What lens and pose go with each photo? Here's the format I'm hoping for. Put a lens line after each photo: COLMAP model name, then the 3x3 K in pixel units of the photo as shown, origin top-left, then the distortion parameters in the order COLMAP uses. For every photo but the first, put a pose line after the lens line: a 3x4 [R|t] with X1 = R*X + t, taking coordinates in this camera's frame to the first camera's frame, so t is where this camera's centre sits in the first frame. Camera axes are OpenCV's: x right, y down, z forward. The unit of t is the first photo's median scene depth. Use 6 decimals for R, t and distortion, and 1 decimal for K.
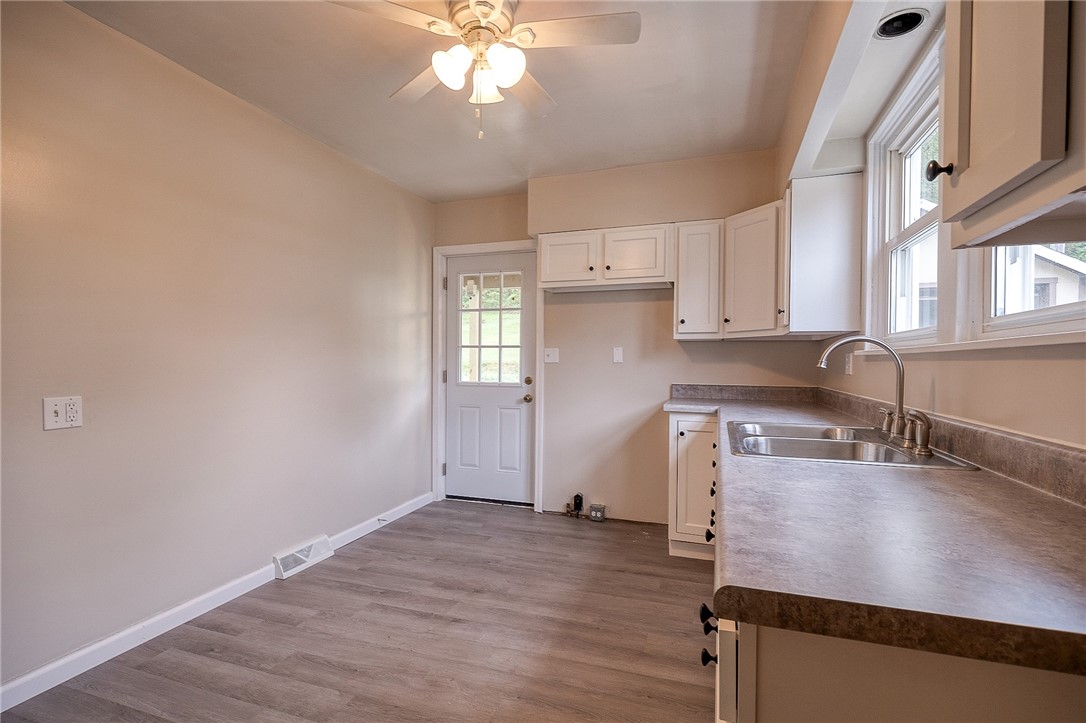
lens RADIAL K [[502.8, 0, 543.0], [0, 502.8, 361.5], [0, 0, 1]] dist [0.003341, 0.000571]
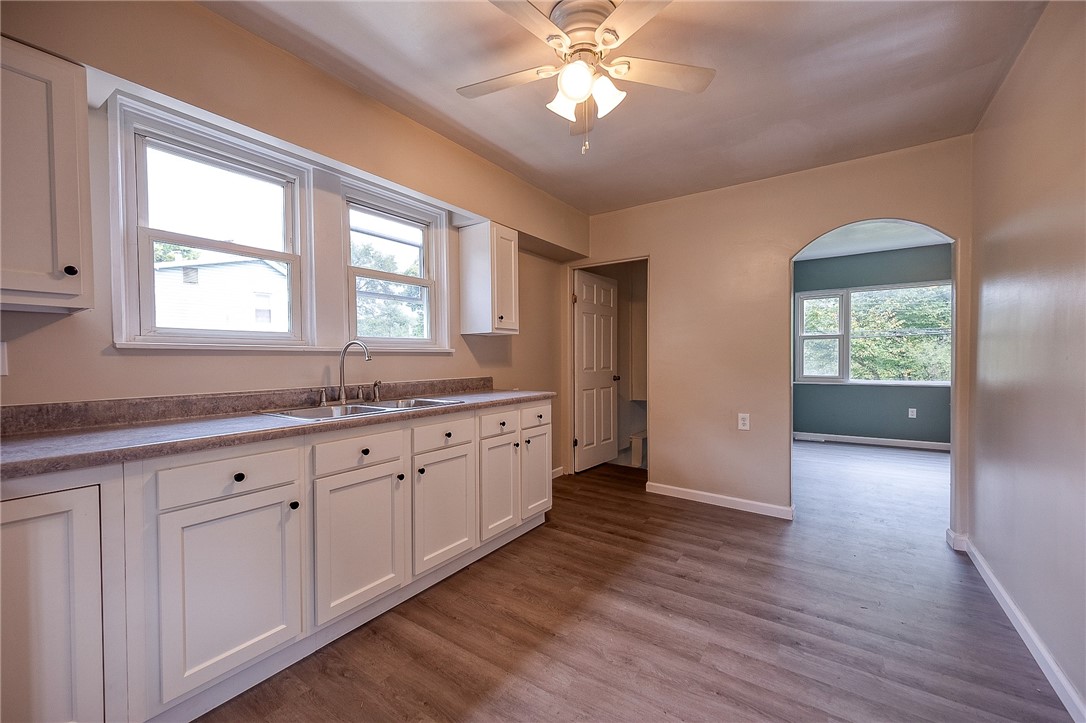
lens RADIAL K [[437.0, 0, 543.0], [0, 437.0, 361.5], [0, 0, 1]] dist [0.016144, -0.000175]
pose [[-0.961906, -0.002925, 0.273365, -0.159212], [-0.000629, 0.999964, 0.008488, 0.002487], [-0.273380, 0.007993, -0.961873, 1.039773]]
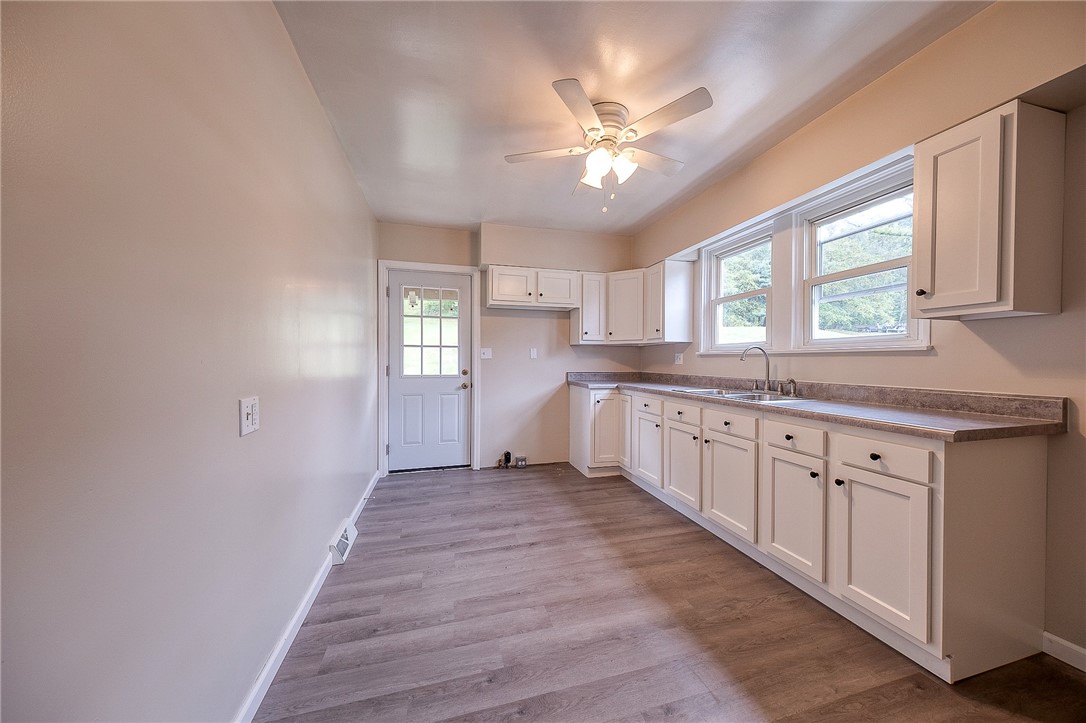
lens RADIAL K [[368.3, 0, 545.7], [0, 368.3, 360.2], [0, 0, 1]] dist [0.012272, -0.000107]
pose [[0.823589, -0.003753, 0.567174, -0.481397], [0.001288, 0.999988, 0.004746, 0.001894], [-0.567185, -0.003178, 0.823584, 0.095606]]
